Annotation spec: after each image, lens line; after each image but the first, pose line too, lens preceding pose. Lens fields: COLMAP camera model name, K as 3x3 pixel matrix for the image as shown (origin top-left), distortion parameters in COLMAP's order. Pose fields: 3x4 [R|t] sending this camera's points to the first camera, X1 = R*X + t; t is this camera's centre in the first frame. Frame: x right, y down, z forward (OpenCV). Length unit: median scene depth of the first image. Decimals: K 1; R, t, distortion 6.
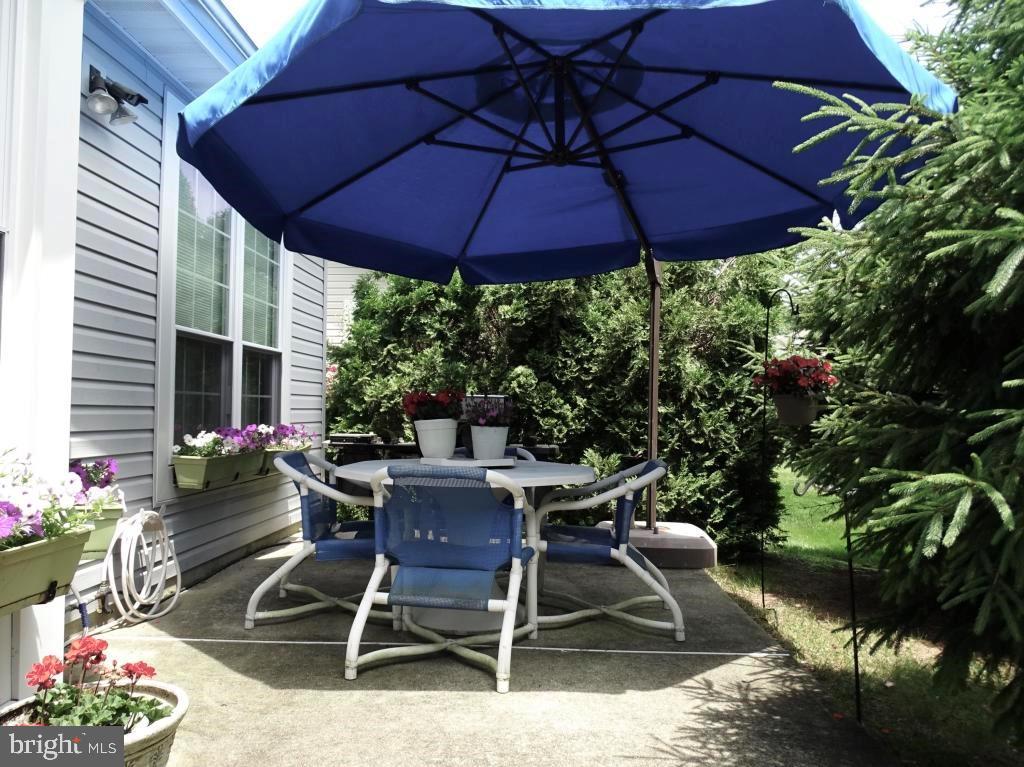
lens RADIAL K [[761.4, 0, 509.2], [0, 761.4, 385.6], [0, 0, 1]] dist [0.004351, -0.000244]
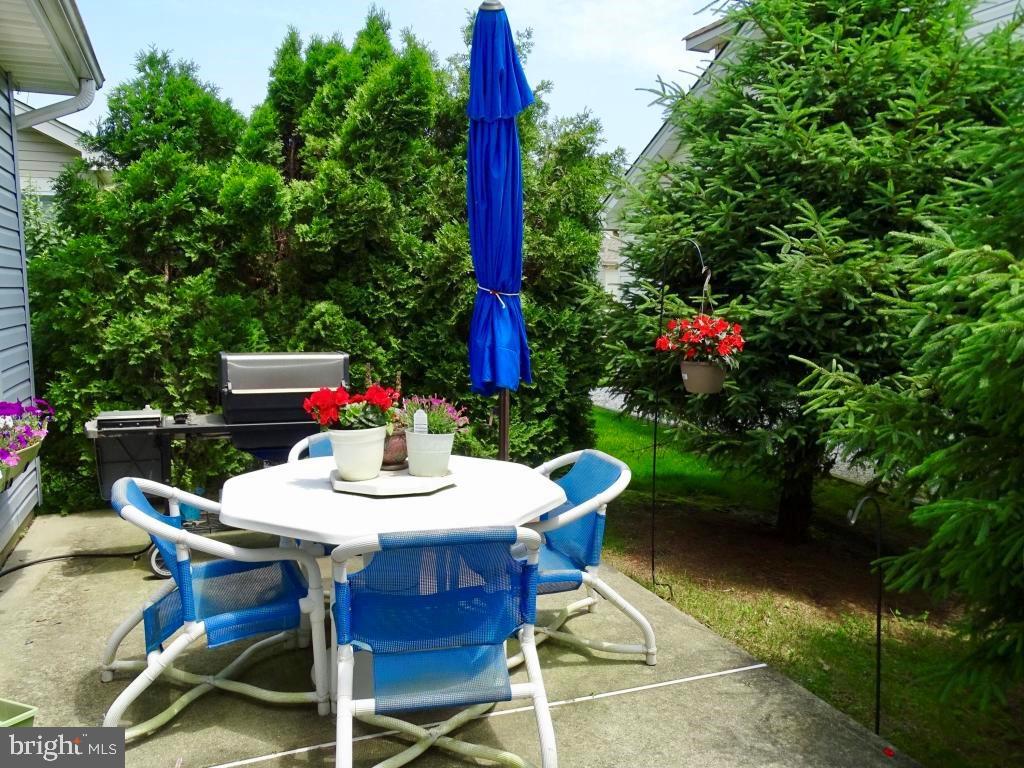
lens RADIAL K [[835.8, 0, 513.8], [0, 835.8, 381.1], [0, 0, 1]] dist [0.005861, 0.007597]
pose [[0.914789, -0.048273, 0.401038, -0.156918], [-0.007925, 0.990497, 0.137303, -0.064970], [-0.403855, -0.128781, 0.905713, 0.116707]]
